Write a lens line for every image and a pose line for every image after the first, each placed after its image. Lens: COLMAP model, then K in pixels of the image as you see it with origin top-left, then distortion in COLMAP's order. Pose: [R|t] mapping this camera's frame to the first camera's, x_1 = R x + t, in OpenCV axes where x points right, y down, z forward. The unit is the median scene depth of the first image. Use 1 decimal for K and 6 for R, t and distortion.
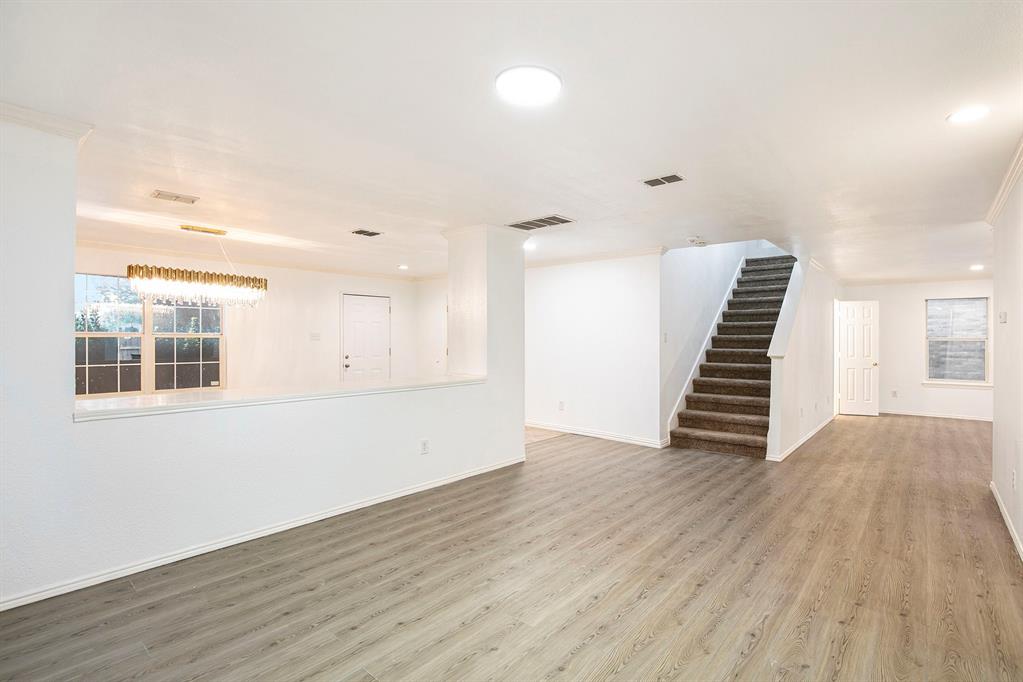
lens RADIAL K [[477.4, 0, 508.2], [0, 477.4, 339.1], [0, 0, 1]] dist [-0.025801, 0.002357]
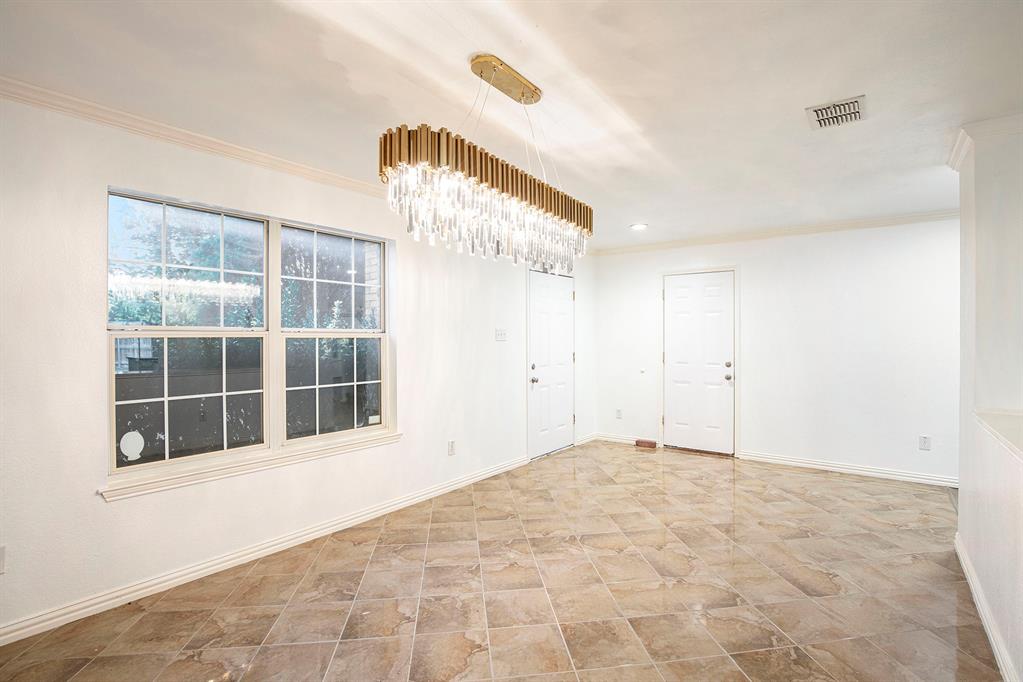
lens RADIAL K [[477.4, 0, 515.2], [0, 477.4, 342.1], [0, 0, 1]] dist [-0.025801, 0.002357]
pose [[0.996708, -0.005943, 0.080857, -0.505088], [0.005329, 0.999955, 0.007803, -0.000996], [-0.080900, -0.007347, 0.996695, 0.432067]]
